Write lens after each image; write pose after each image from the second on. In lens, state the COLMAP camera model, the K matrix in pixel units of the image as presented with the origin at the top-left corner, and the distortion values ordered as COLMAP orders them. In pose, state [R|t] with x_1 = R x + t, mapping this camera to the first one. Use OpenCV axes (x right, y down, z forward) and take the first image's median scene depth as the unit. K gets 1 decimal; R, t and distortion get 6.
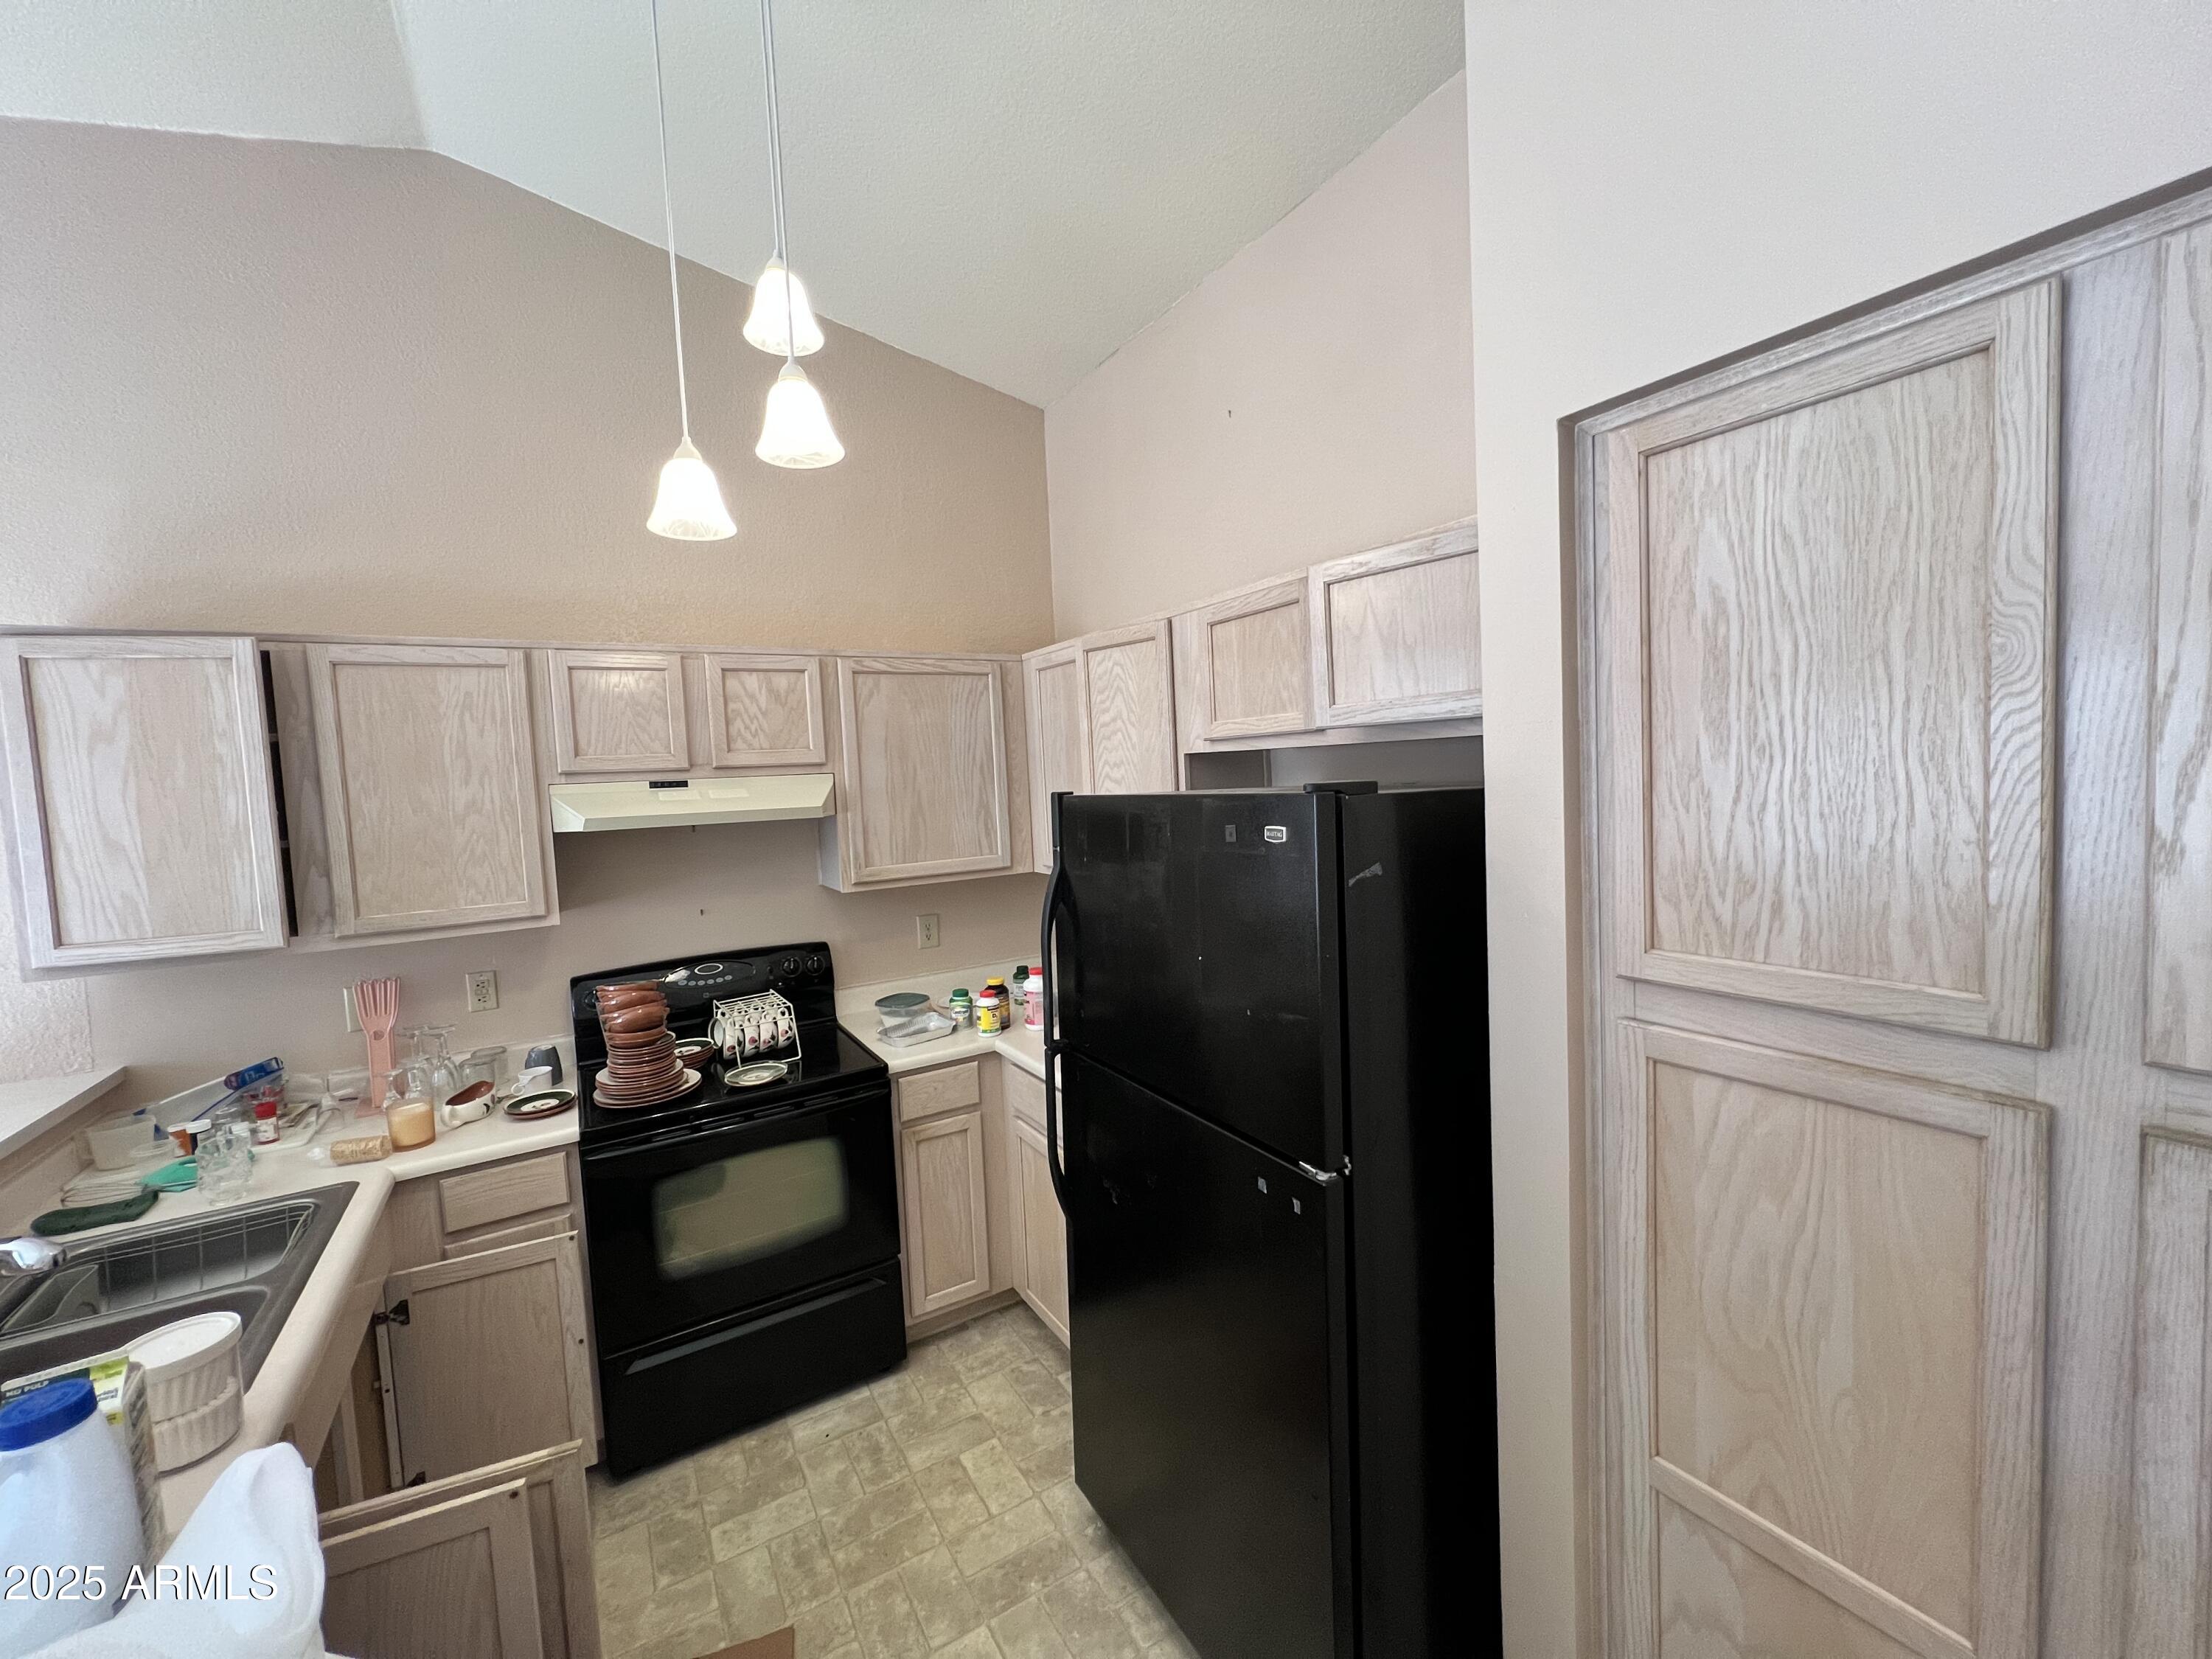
lens RADIAL K [[888.6, 0, 1107.6], [0, 888.6, 822.4], [0, 0, 1]] dist [0.000288, 0.000056]
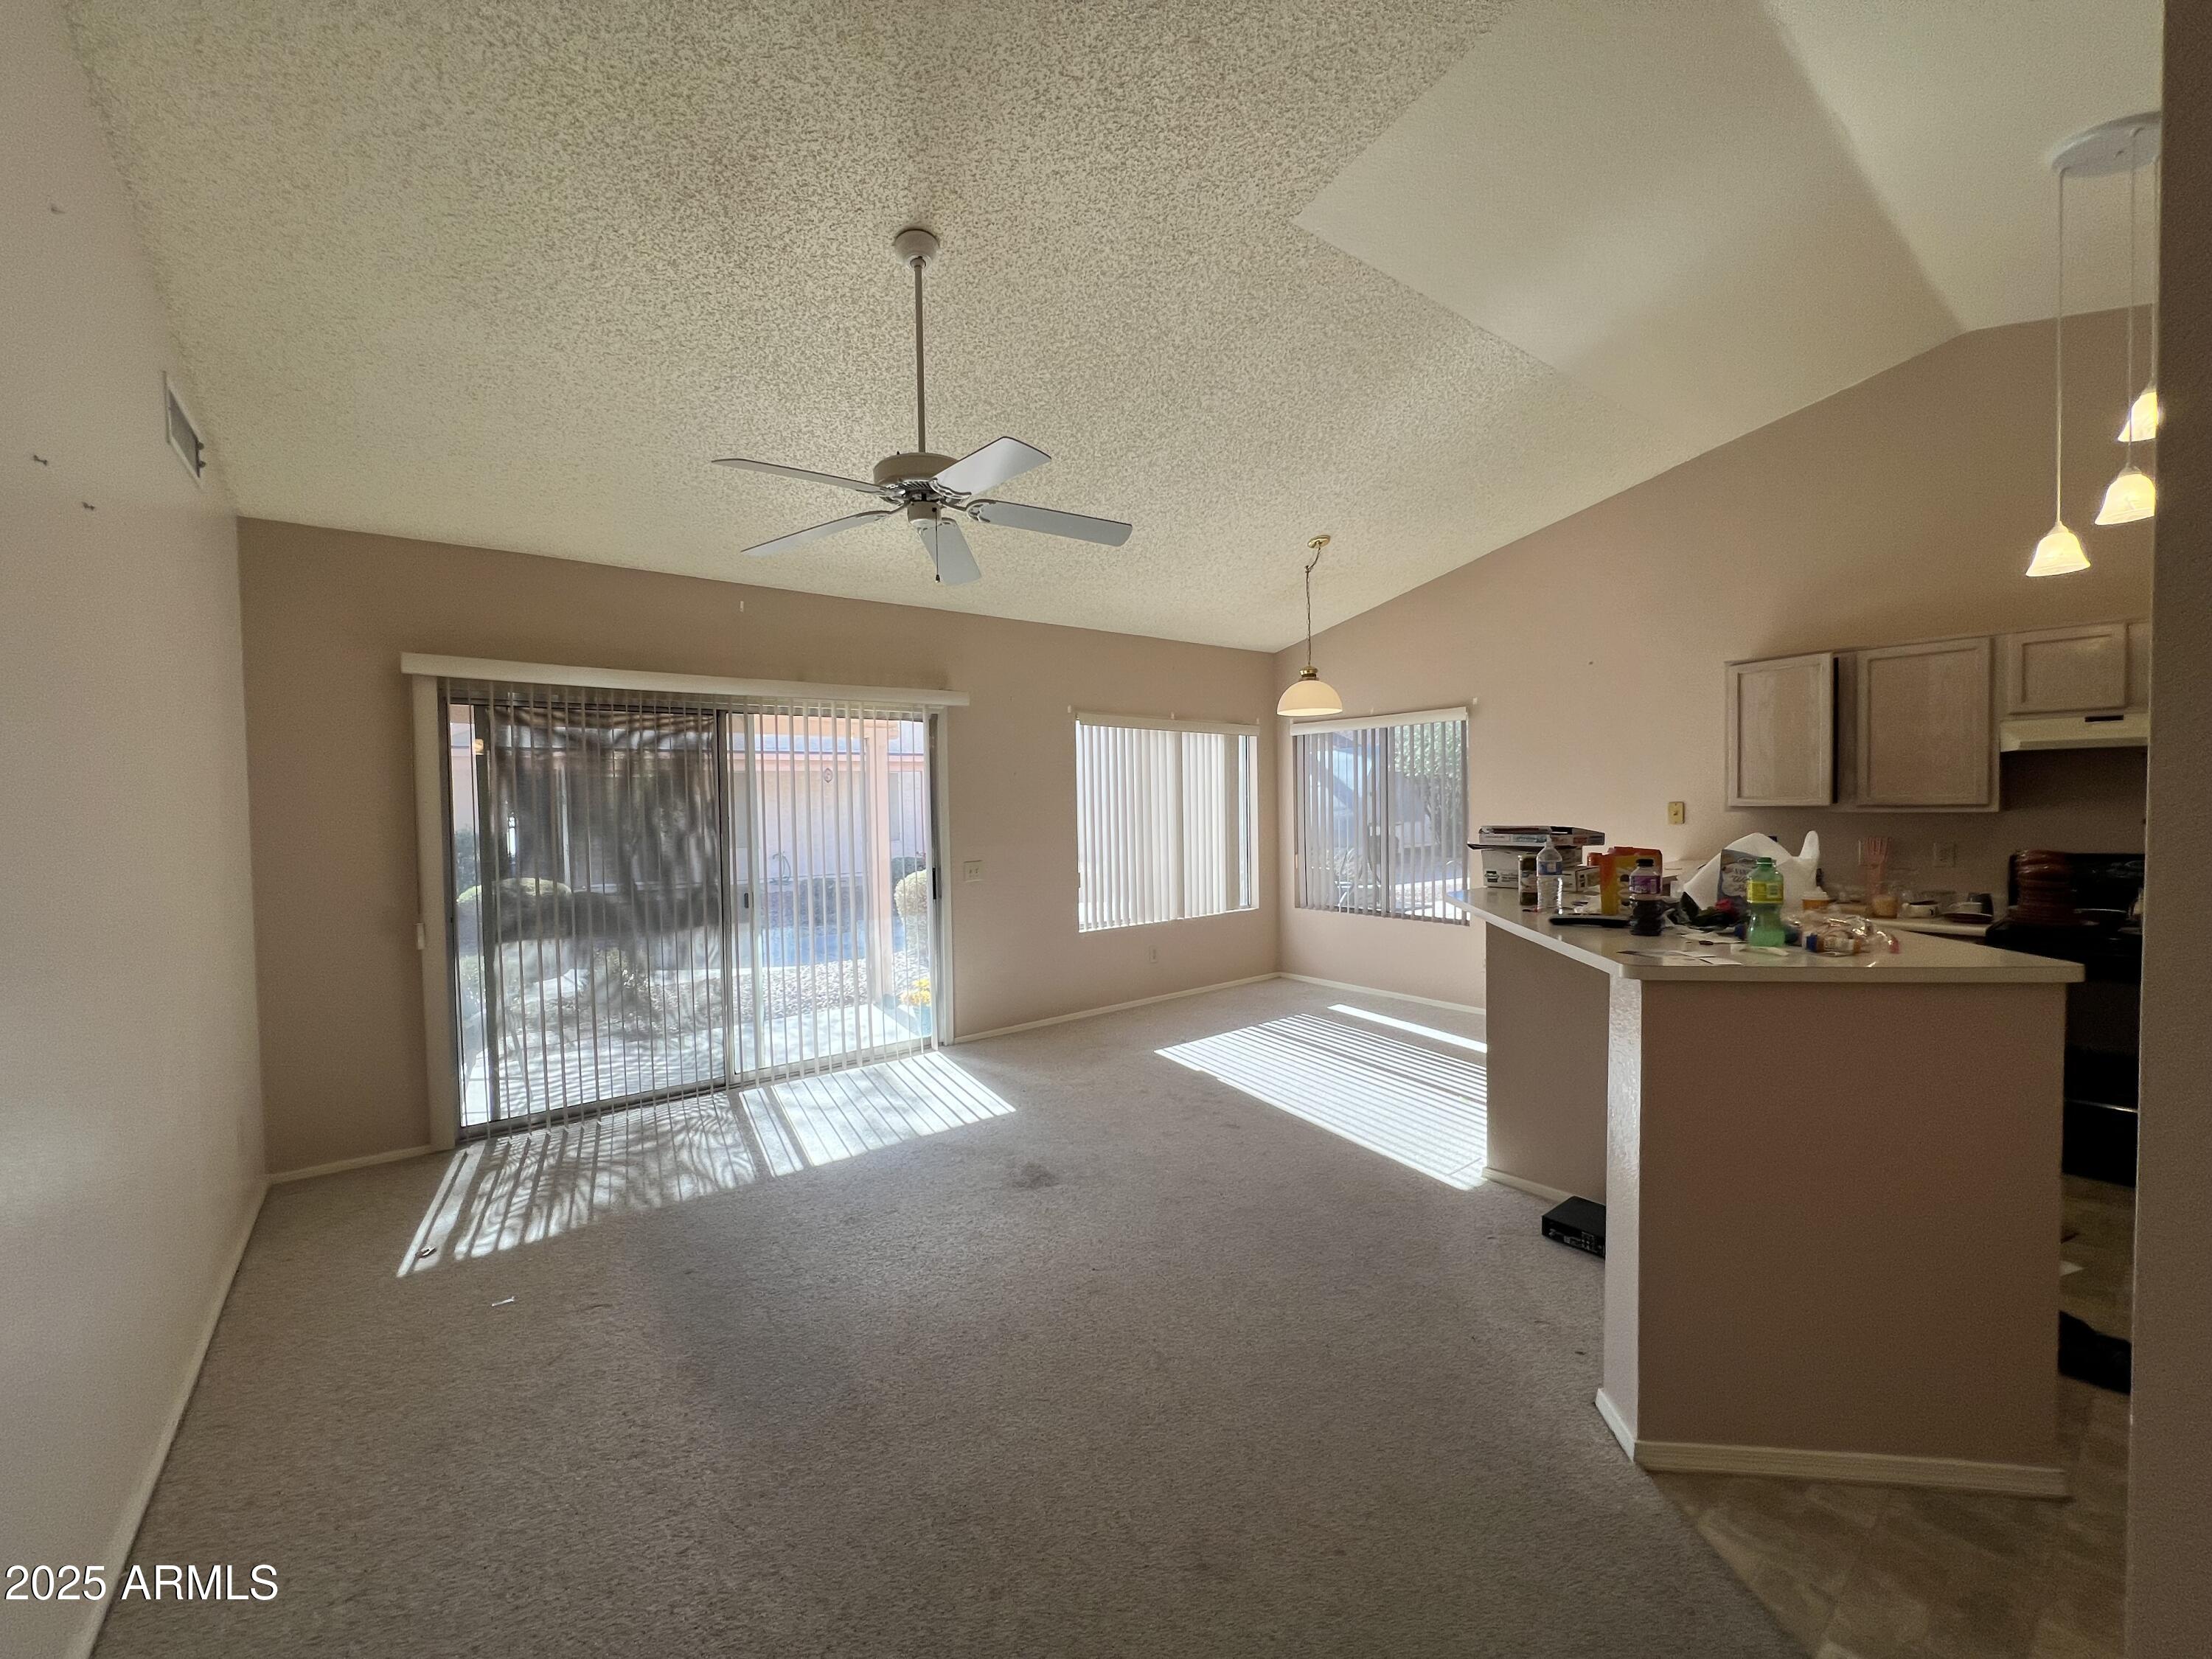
lens RADIAL K [[879.9, 0, 1106.0], [0, 879.9, 829.5], [0, 0, 1]] dist [0.002642, 0.001075]
pose [[0.117891, 0.078142, -0.989947, 0.818161], [-0.042260, 0.996391, 0.073618, 0.110034], [0.992127, 0.033157, 0.120768, -0.821235]]
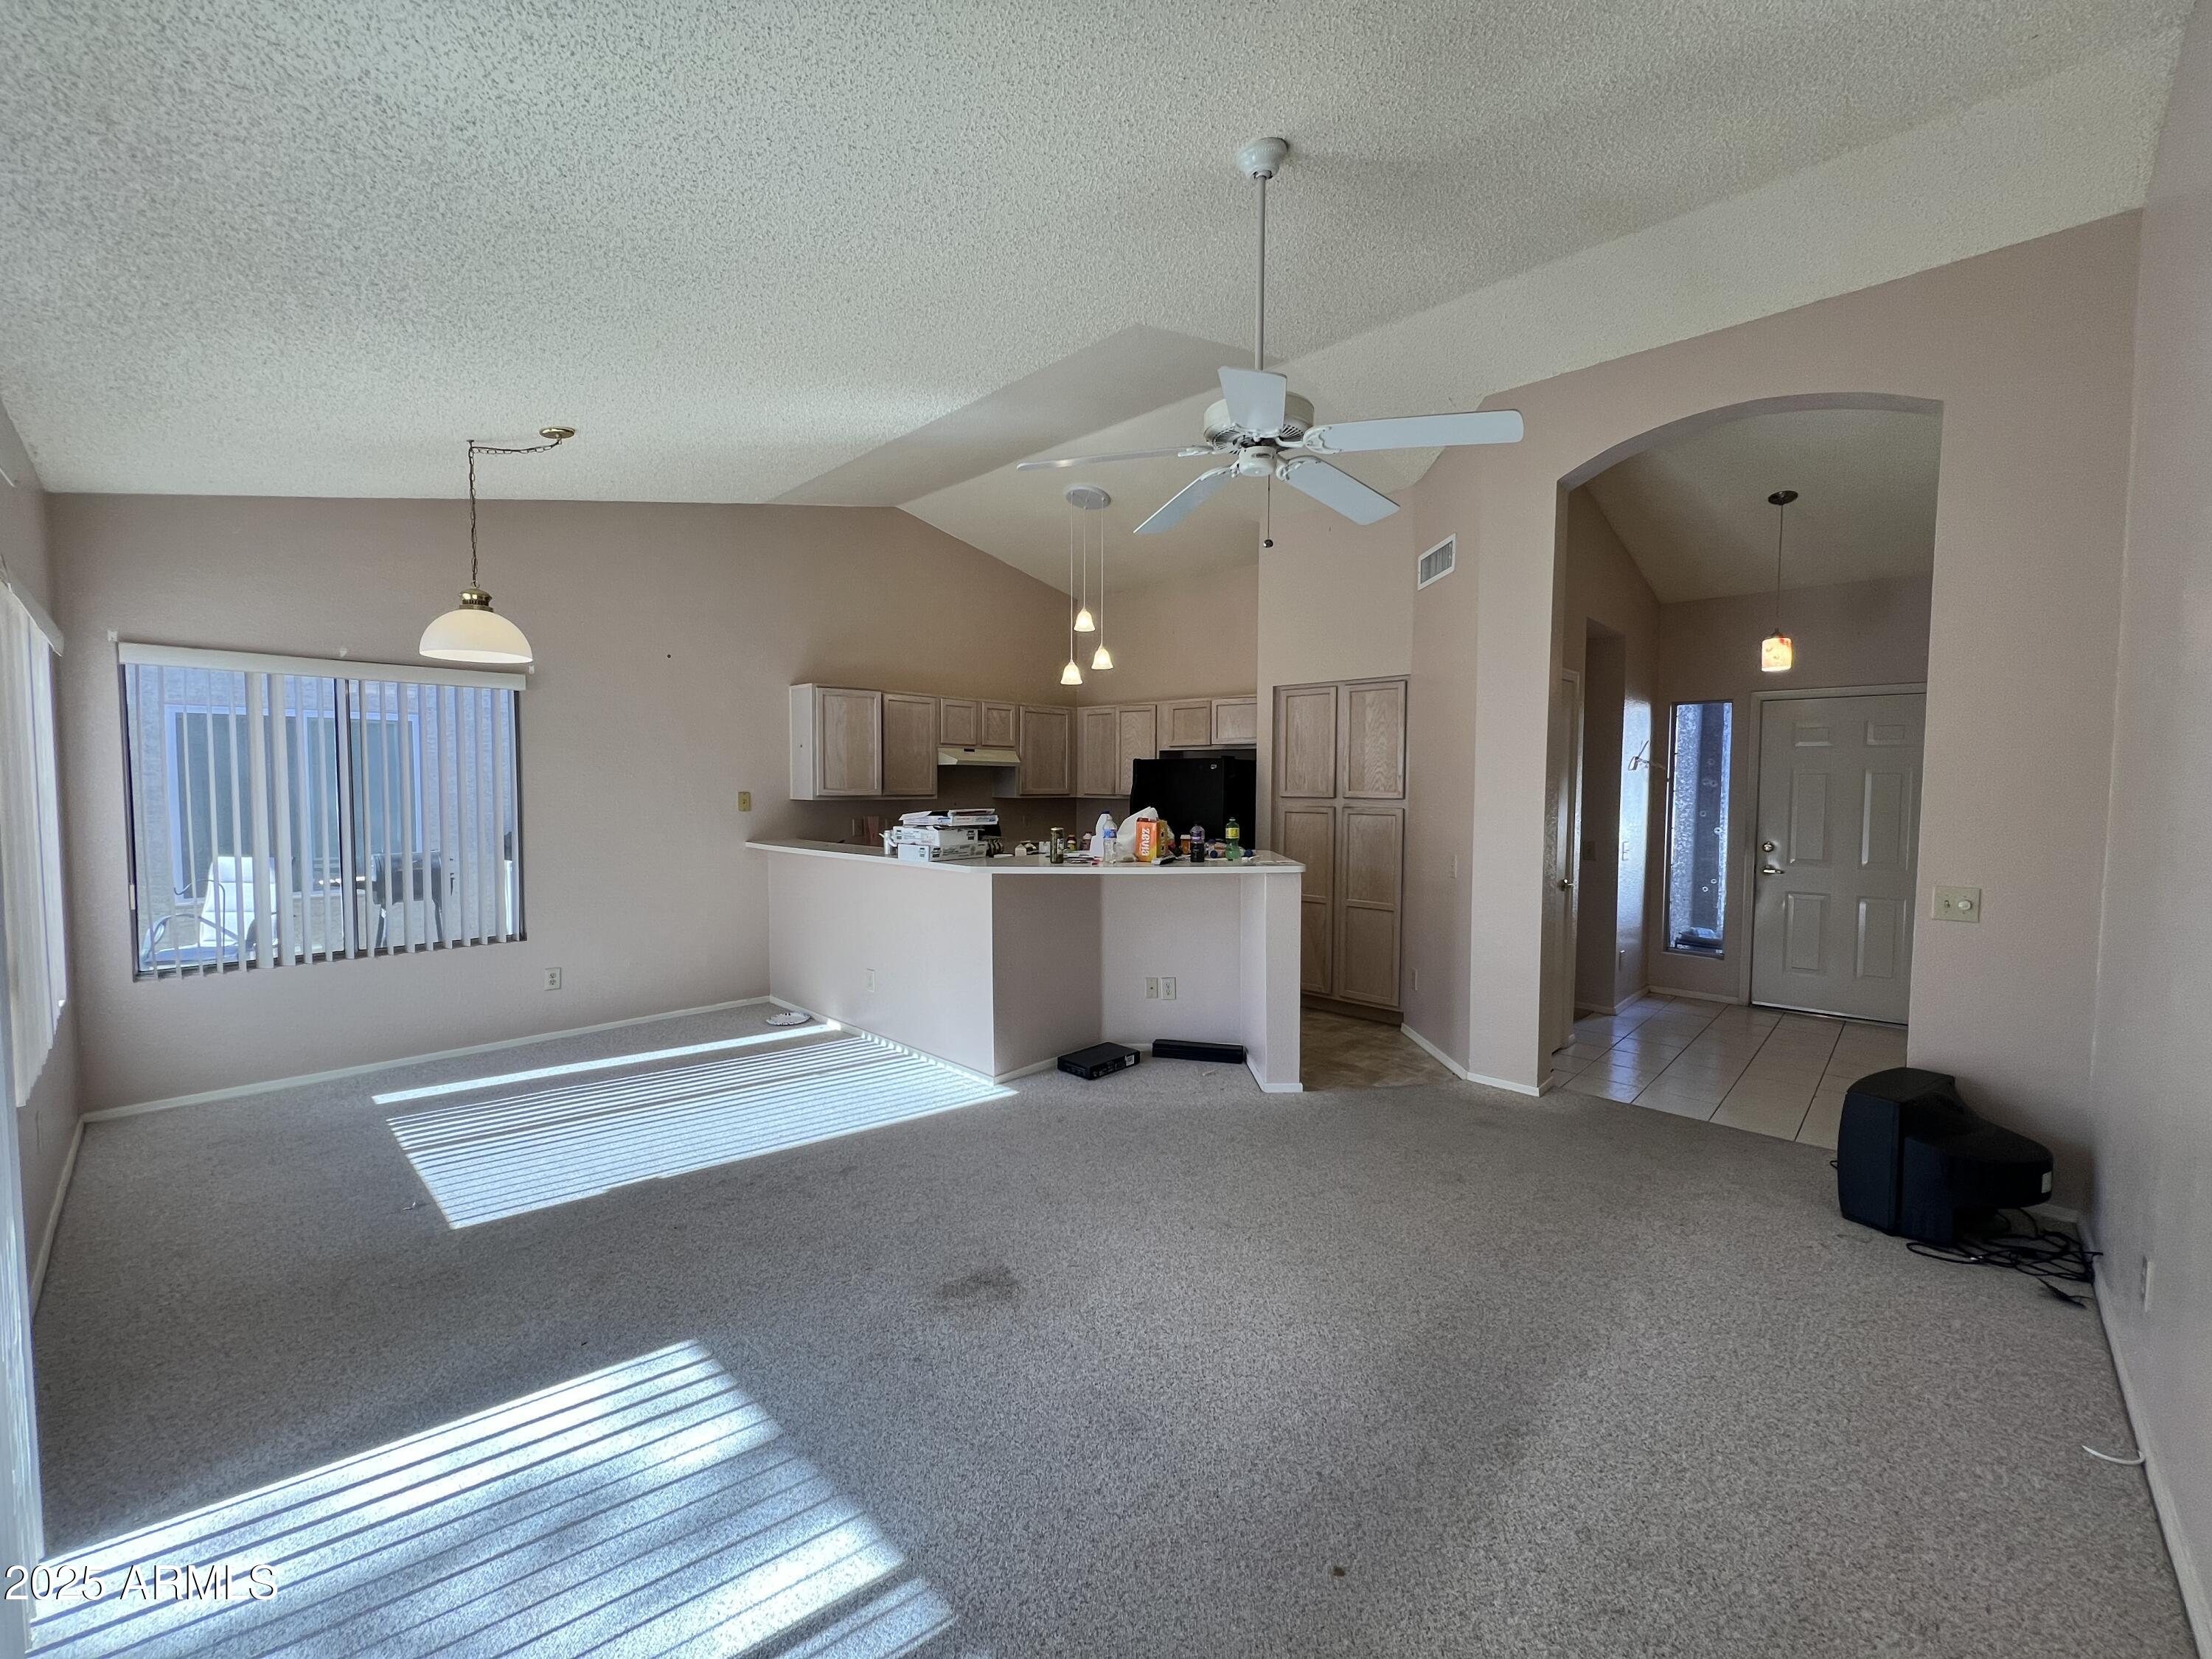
lens RADIAL K [[879.9, 0, 1106.0], [0, 879.9, 829.5], [0, 0, 1]] dist [0.002642, 0.001075]
pose [[0.965908, 0.041773, 0.255493, -0.893663], [-0.039441, 0.999120, -0.014245, 0.253296], [-0.255863, 0.003682, 0.966706, -1.935969]]
